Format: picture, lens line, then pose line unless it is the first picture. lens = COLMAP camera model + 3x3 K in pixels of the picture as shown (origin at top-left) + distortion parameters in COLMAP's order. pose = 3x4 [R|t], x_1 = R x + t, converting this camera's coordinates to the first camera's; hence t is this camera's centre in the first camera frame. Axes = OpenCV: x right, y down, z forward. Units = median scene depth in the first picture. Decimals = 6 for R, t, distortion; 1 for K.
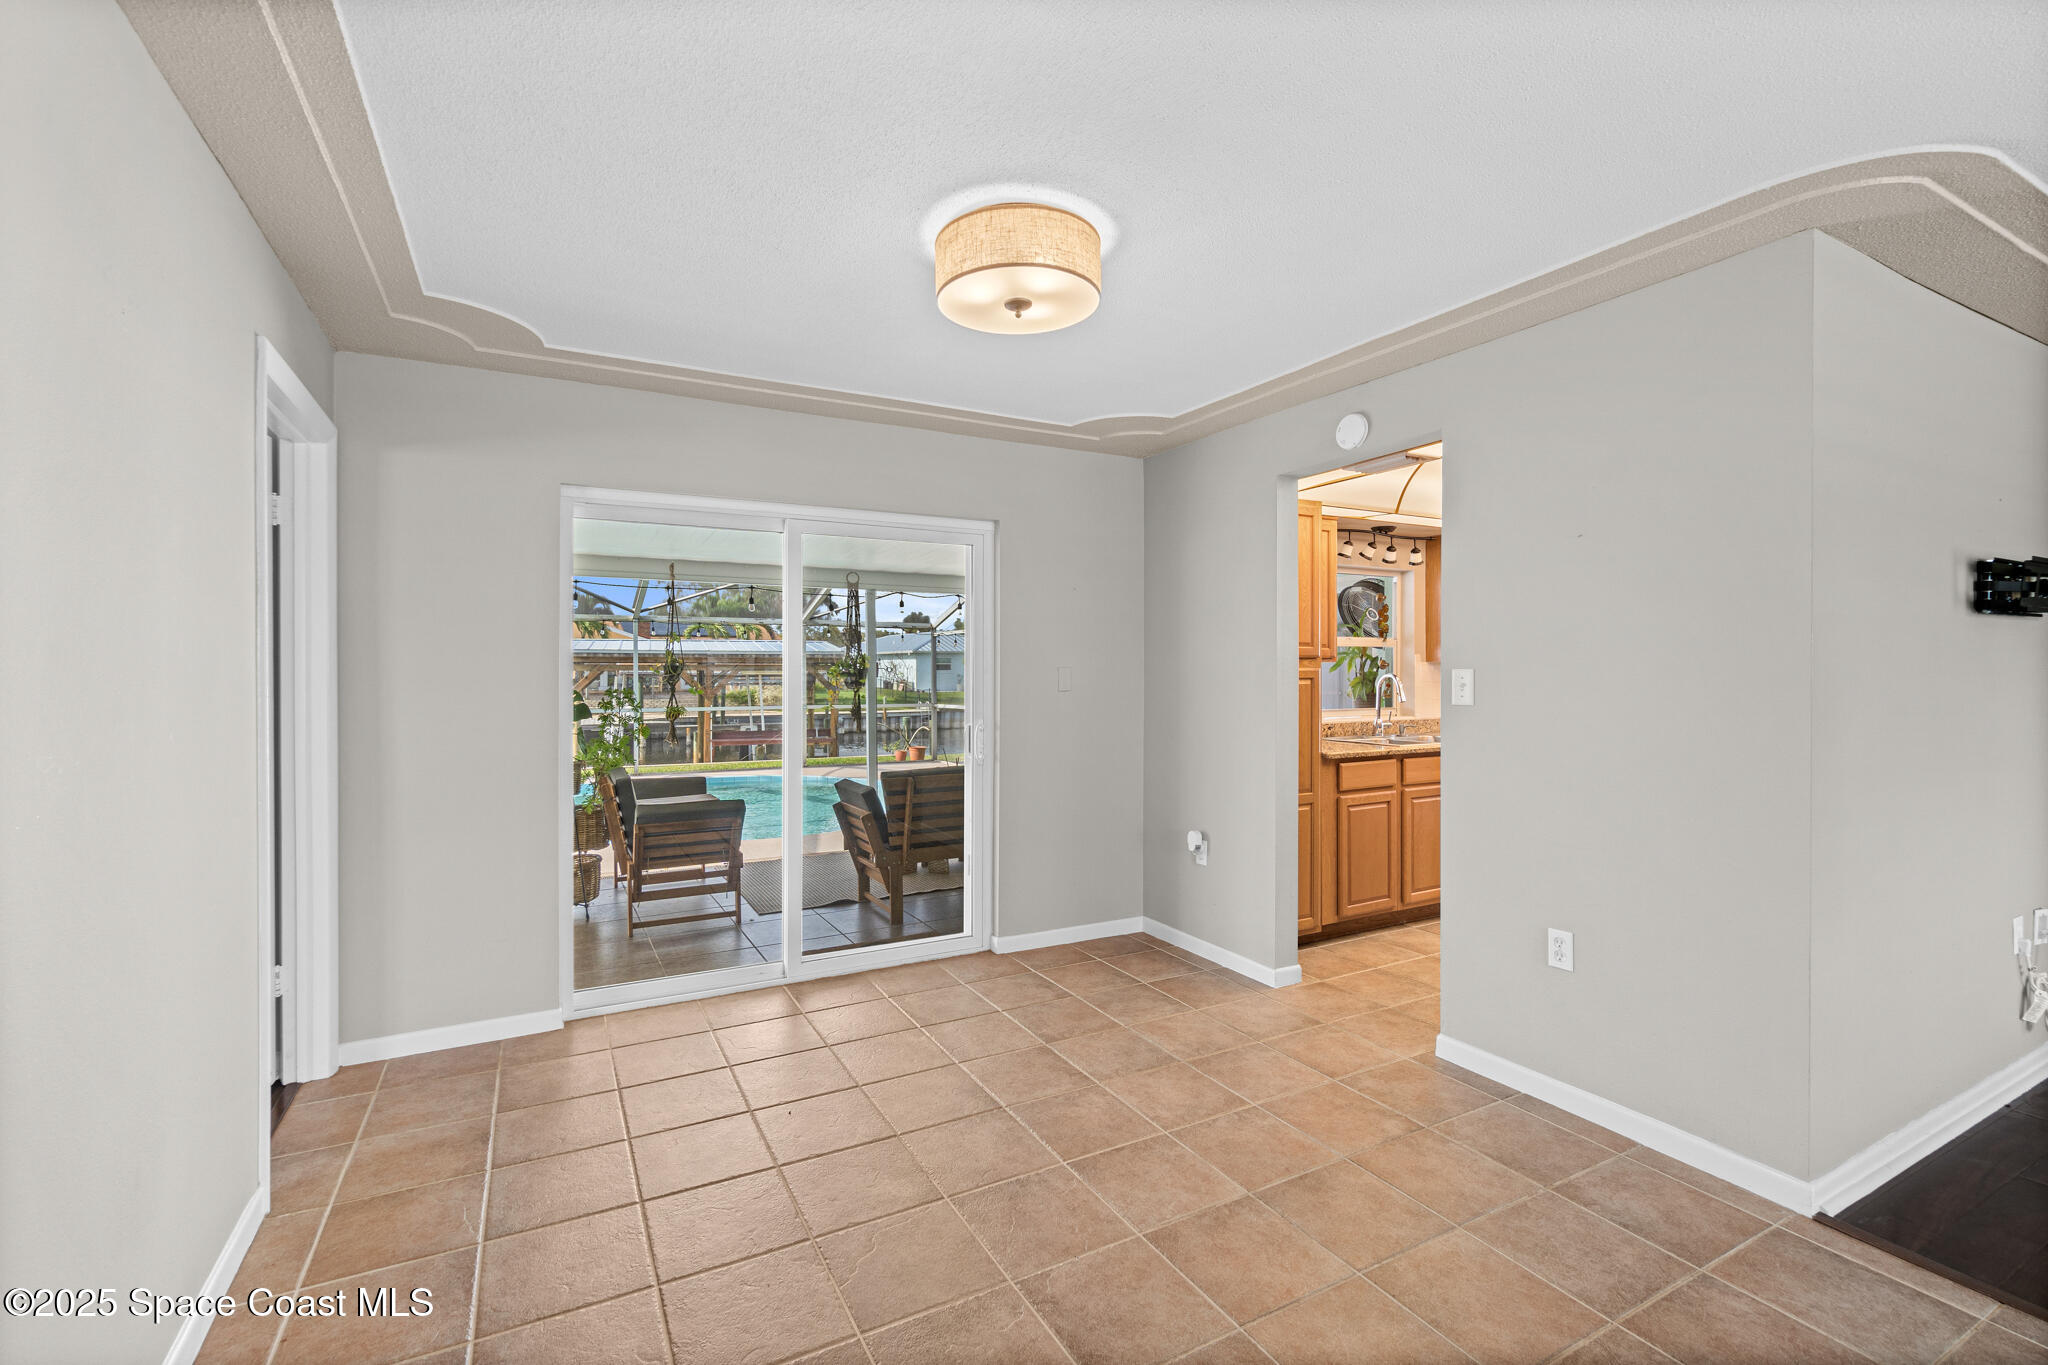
lens RADIAL K [[922.4, 0, 987.5], [0, 922.4, 680.0], [0, 0, 1]] dist [-0.003482, 0.004023]
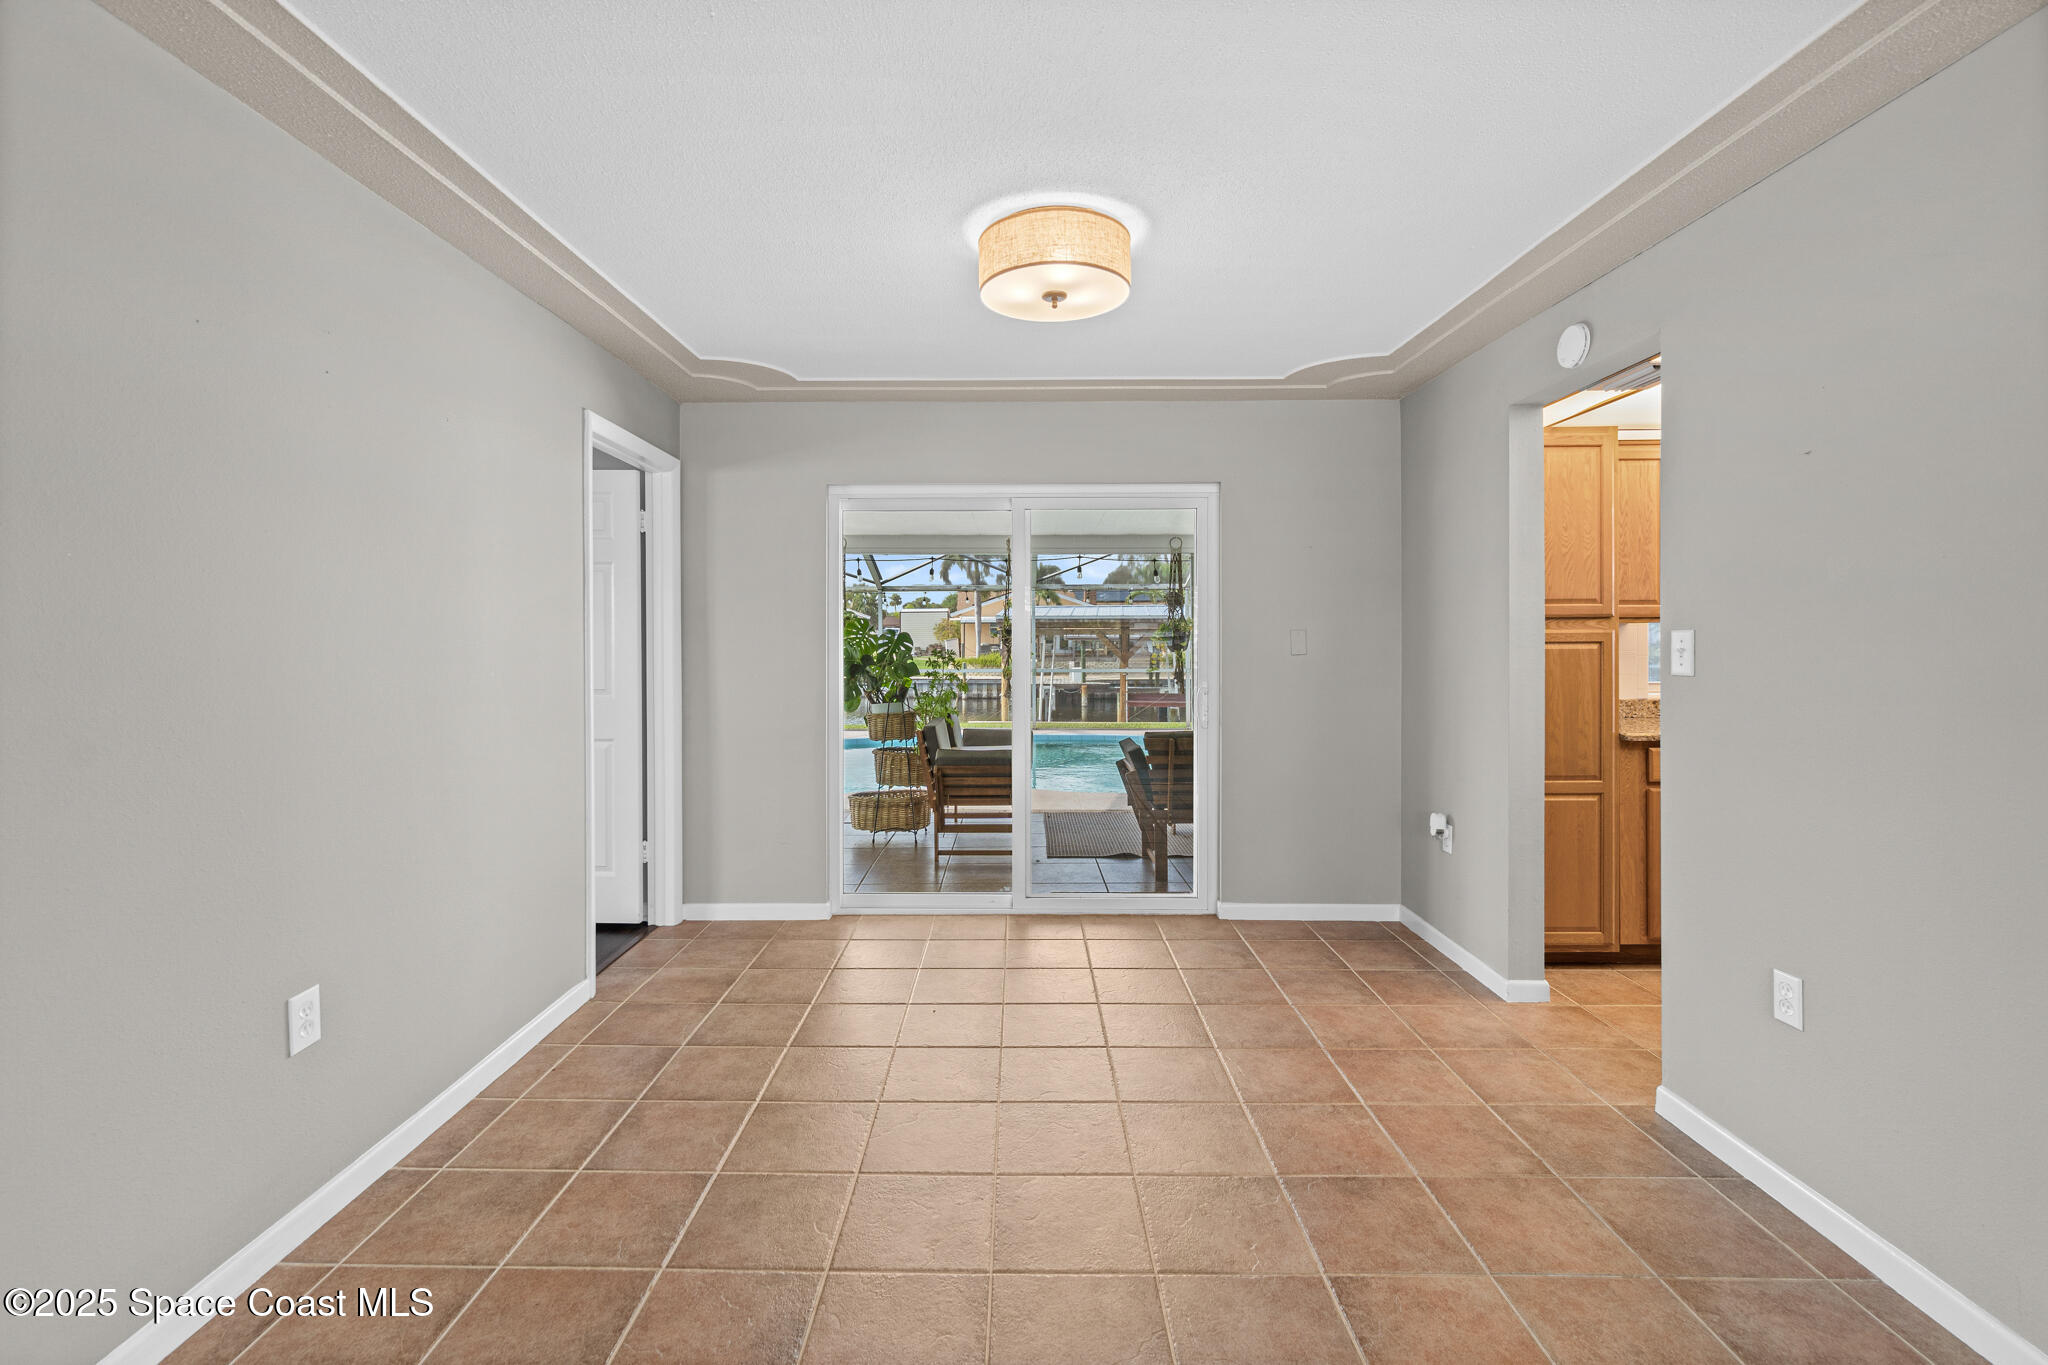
lens RADIAL K [[922.4, 0, 964.7], [0, 922.4, 646.2], [0, 0, 1]] dist [-0.003482, 0.004023]
pose [[0.869014, 0.004865, -0.494763, 0.311680], [-0.003564, 0.999987, 0.003573, 0.001070], [0.494774, -0.001341, 0.869021, 0.002478]]
